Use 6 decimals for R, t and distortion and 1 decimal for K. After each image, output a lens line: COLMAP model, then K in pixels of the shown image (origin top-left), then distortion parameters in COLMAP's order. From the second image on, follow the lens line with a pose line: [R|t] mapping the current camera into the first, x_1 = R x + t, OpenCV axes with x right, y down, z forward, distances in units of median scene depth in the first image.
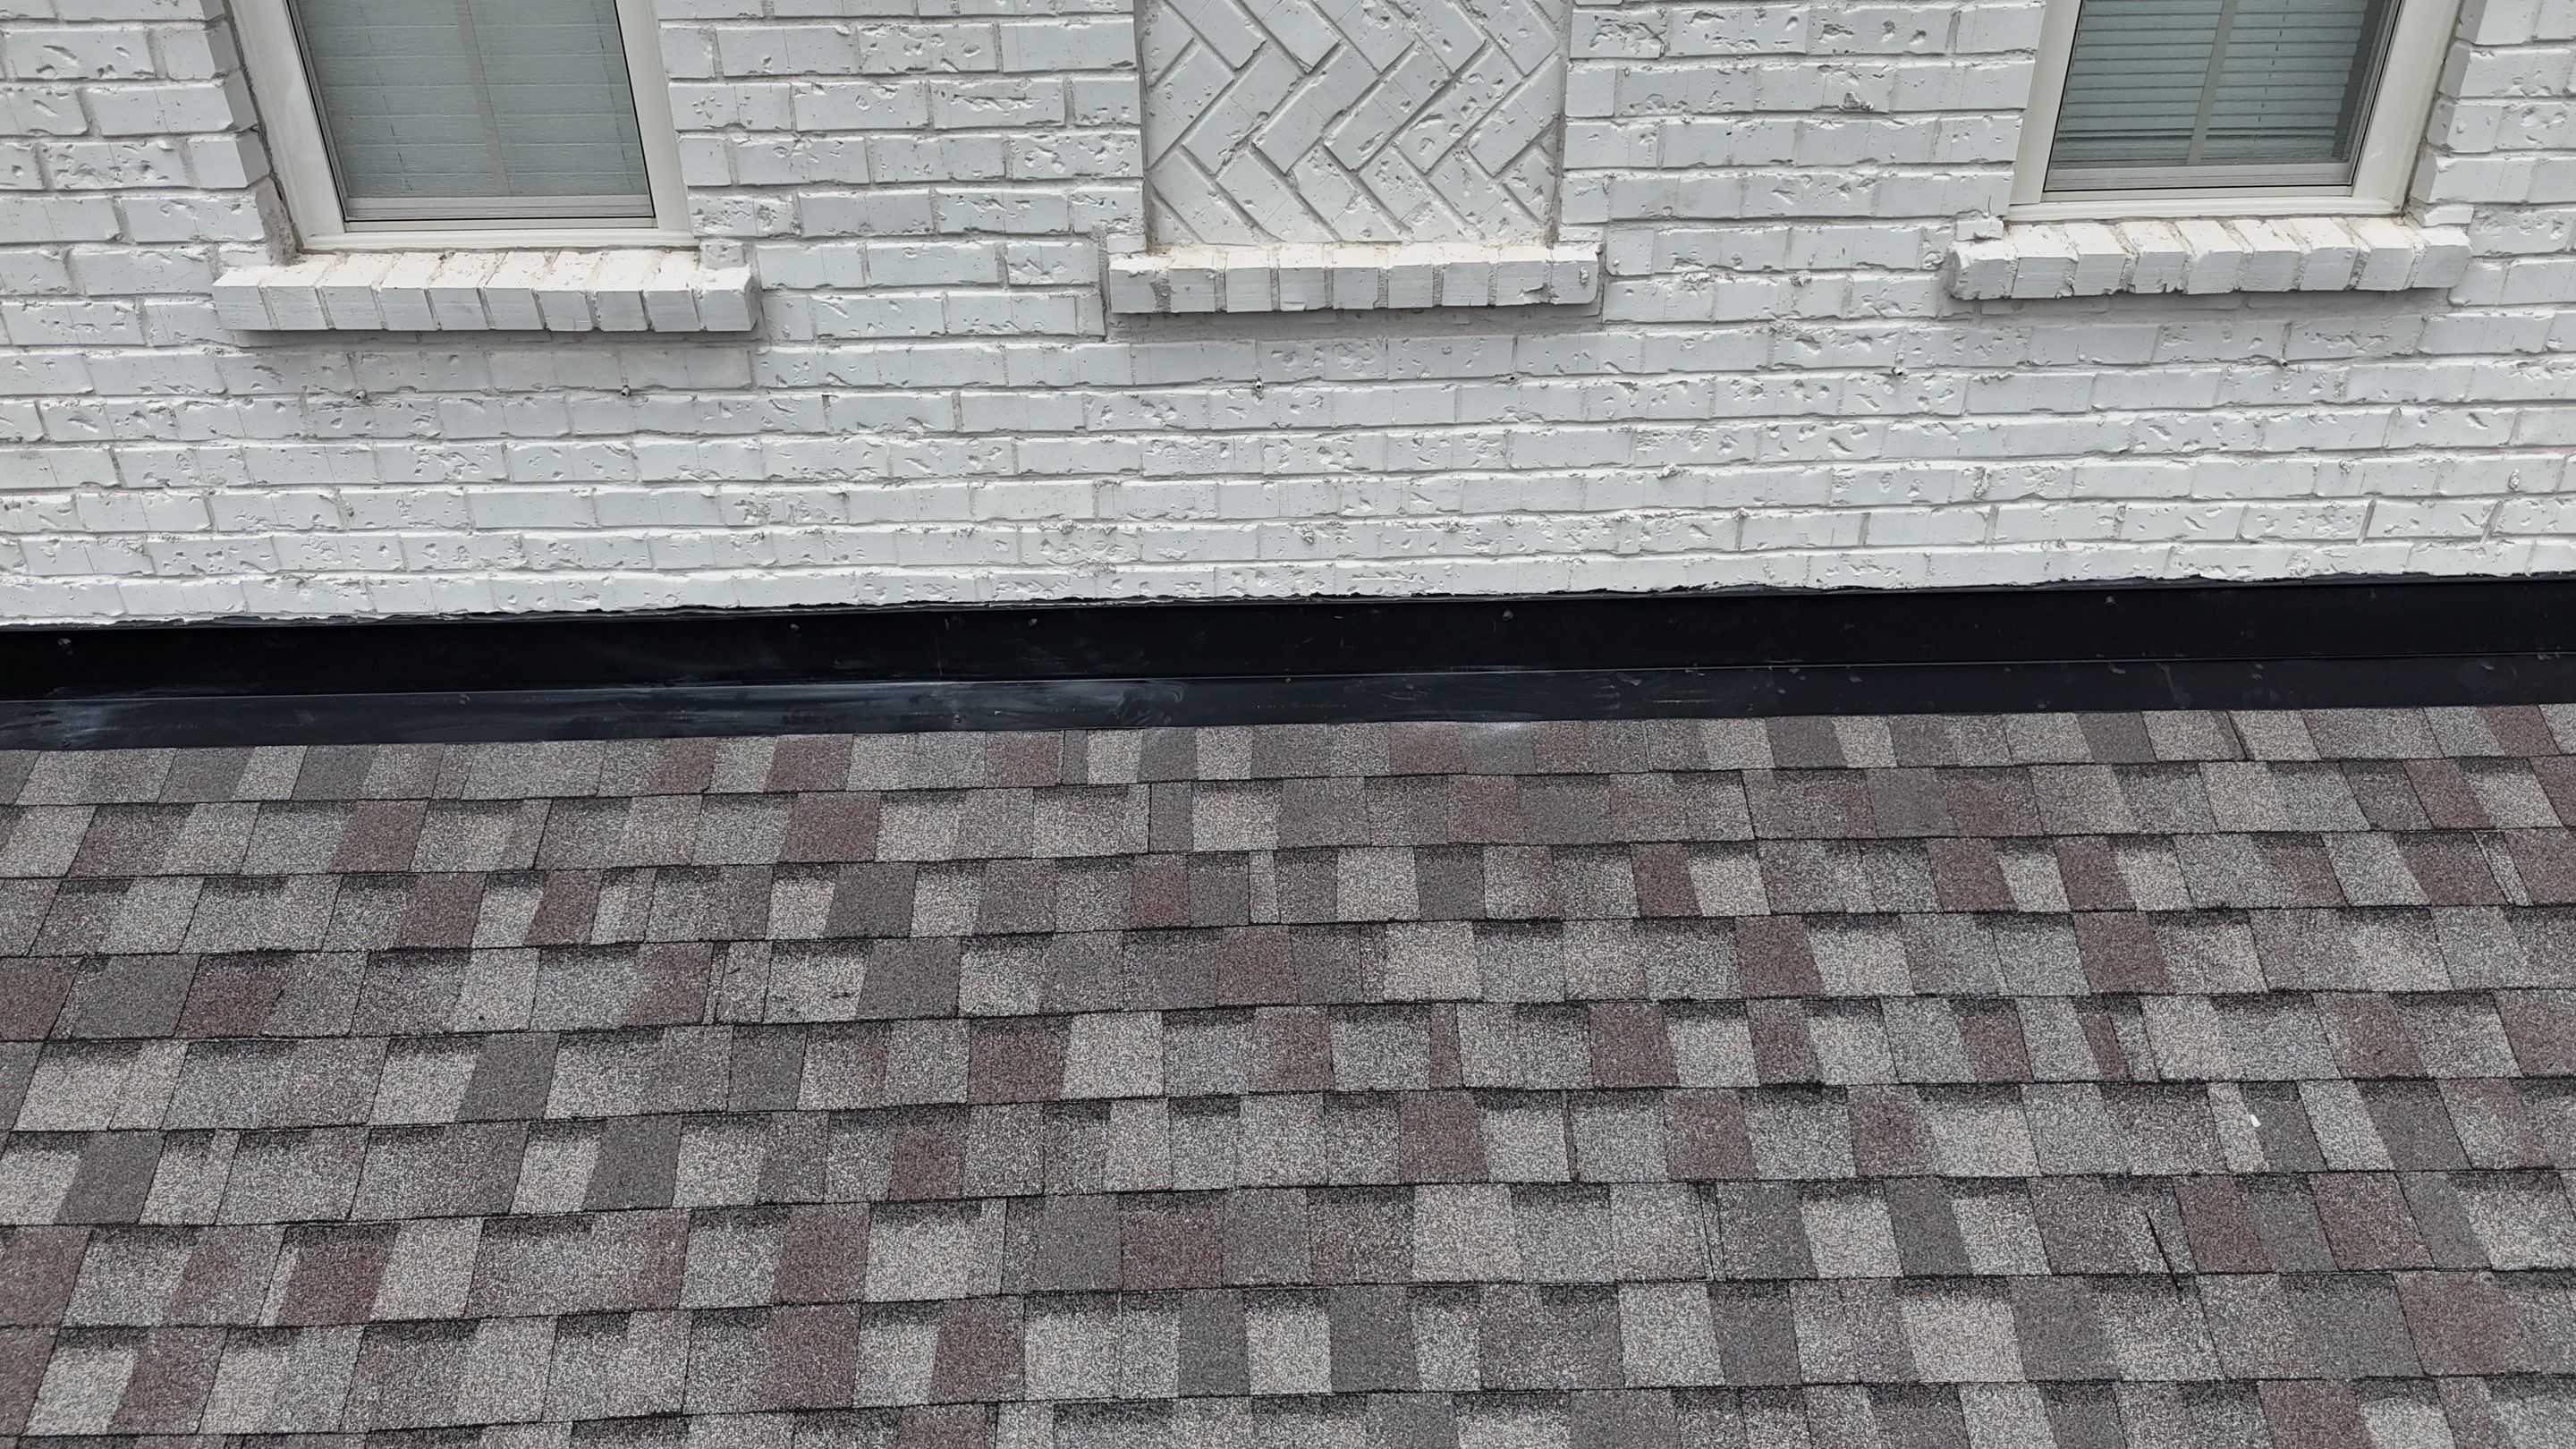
lens RADIAL K [[1906.4, 0, 1281.5], [0, 1906.4, 724.9], [0, 0, 1]] dist [0.056280, -0.060259]
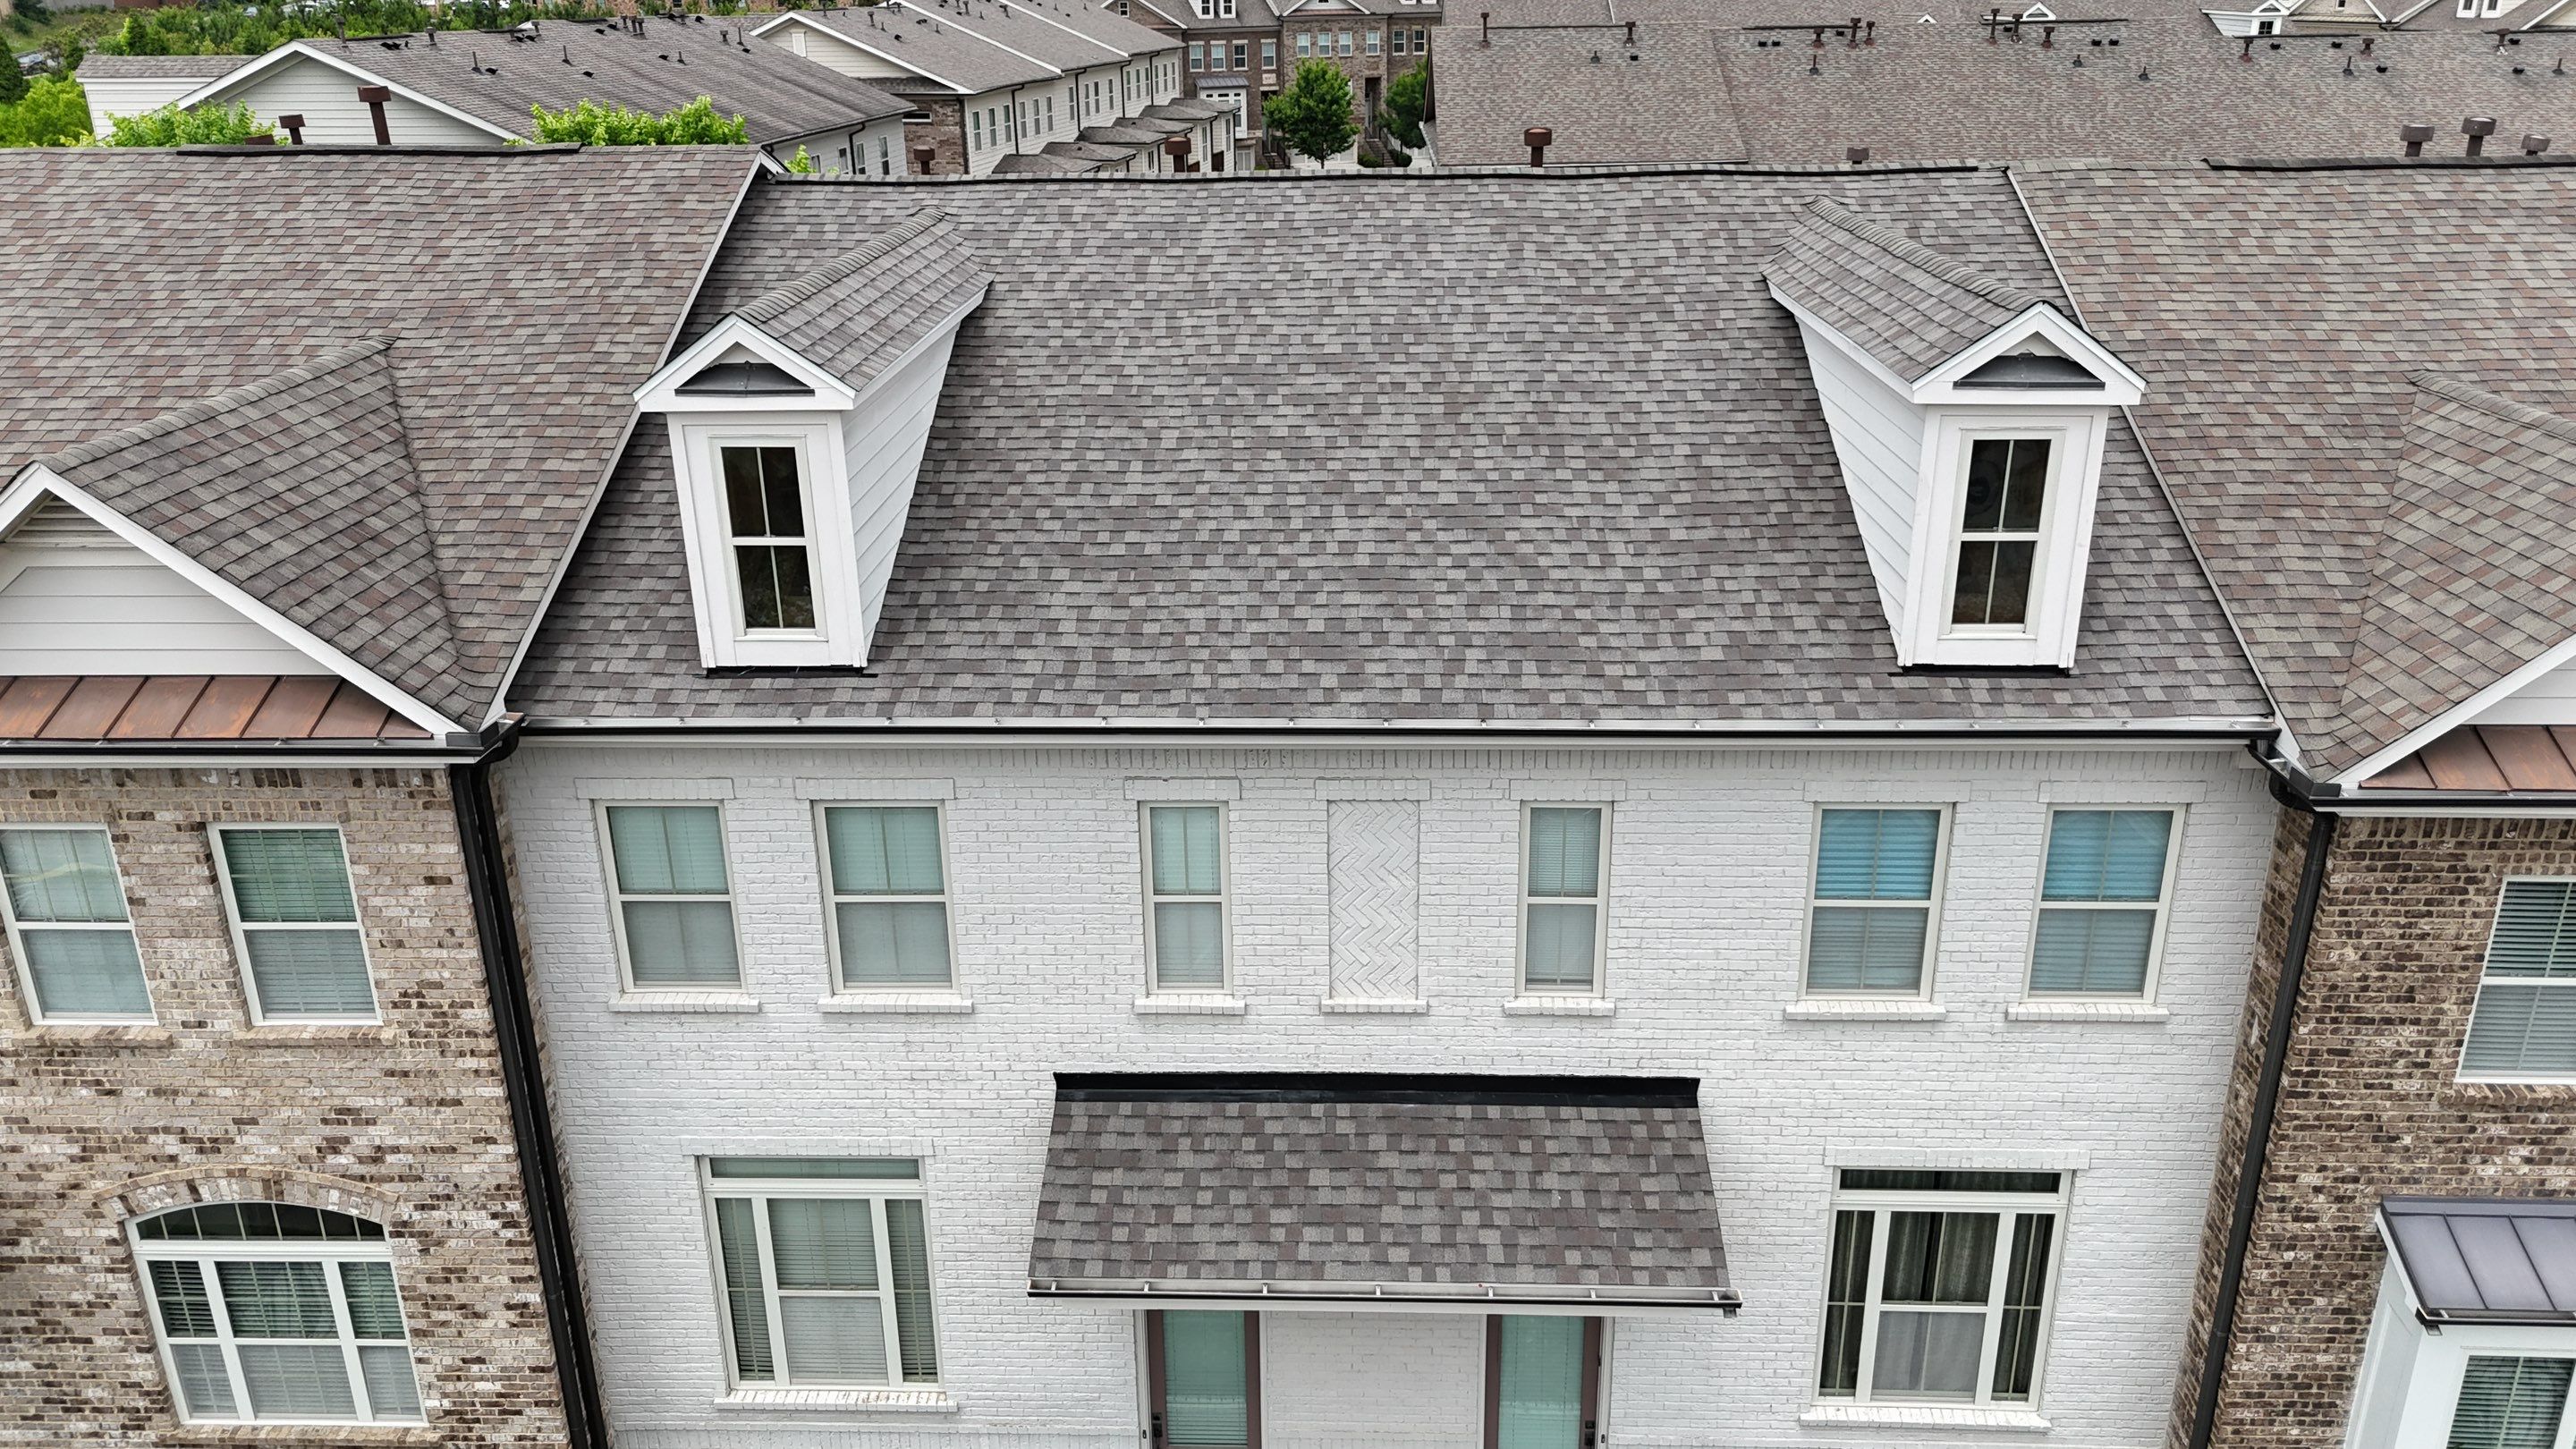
lens RADIAL K [[1896.6, 0, 1289.2], [0, 1896.6, 722.3], [0, 0, 1]] dist [0.093273, -0.107996]
pose [[0.998647, 0.017821, -0.048860, 0.044553], [-0.025820, 0.985393, -0.168325, -0.132025], [0.045146, 0.169359, 0.984520, -3.636902]]
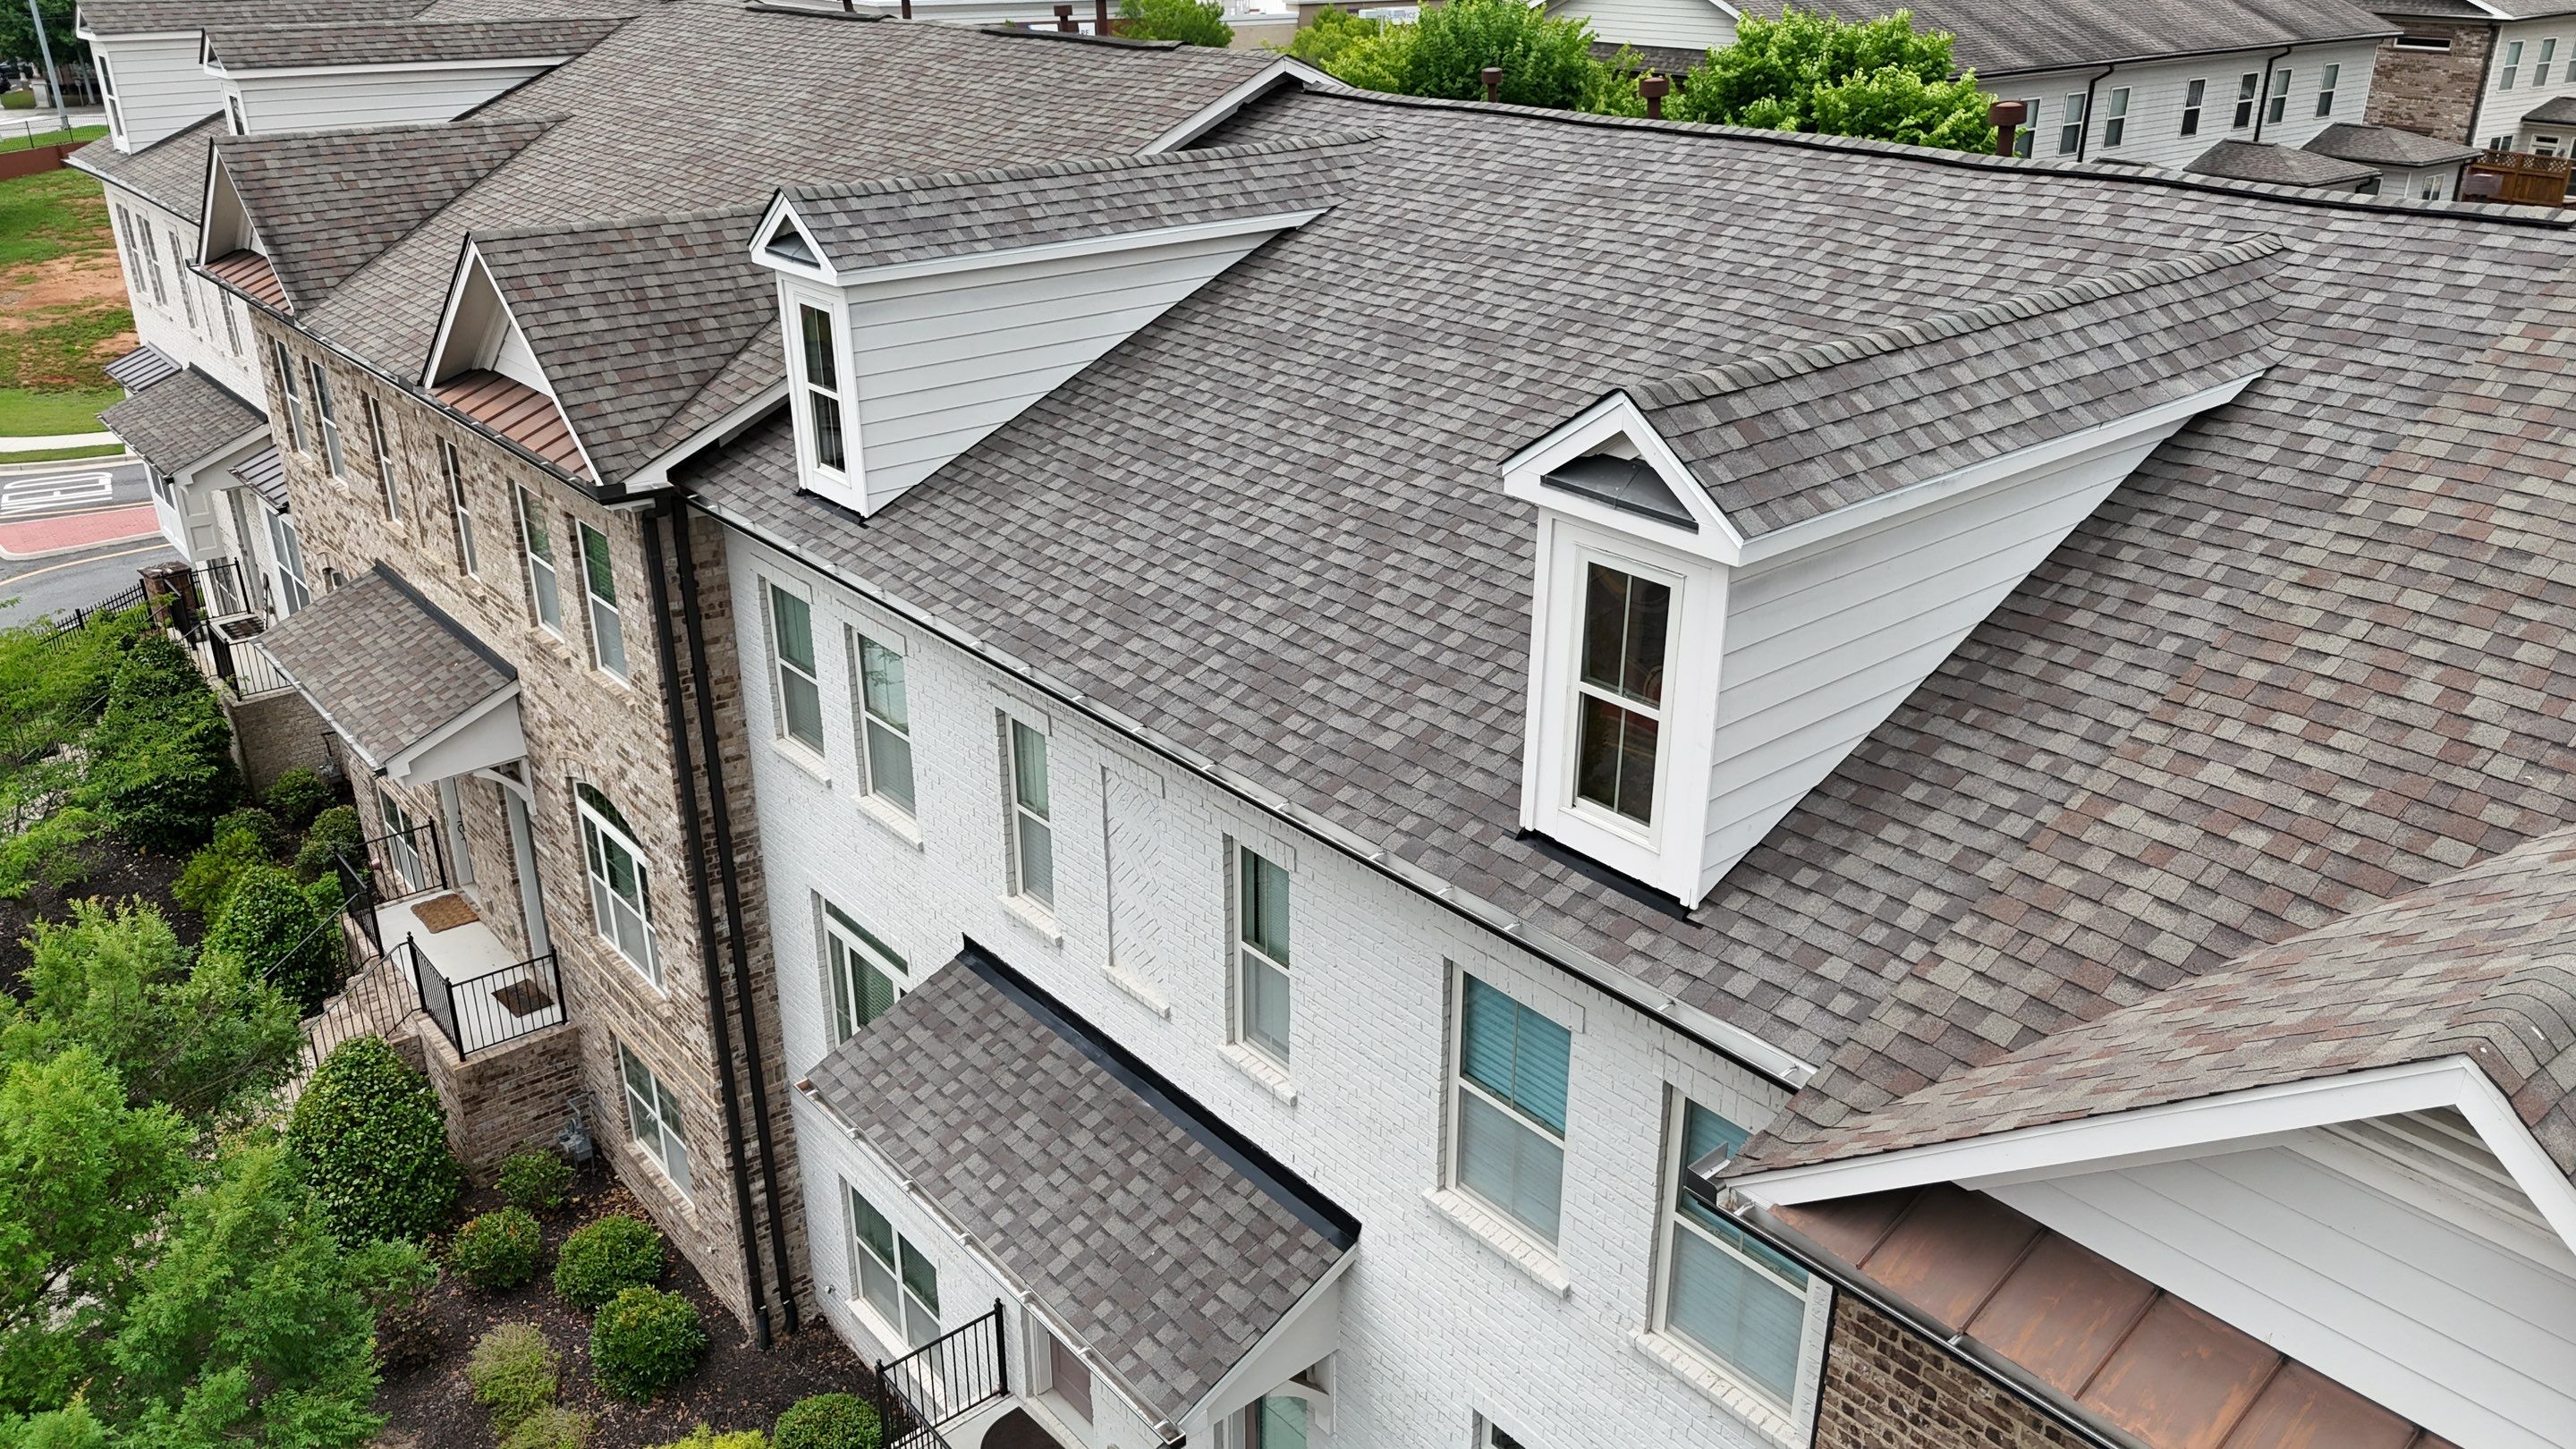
lens RADIAL K [[1896.6, 0, 1289.2], [0, 1896.6, 722.3], [0, 0, 1]] dist [0.093273, -0.107996]
pose [[0.631095, 0.319257, -0.706961, 3.184610], [-0.404113, 0.913249, 0.051668, -1.174258], [0.662127, 0.253084, 0.705363, -2.039119]]
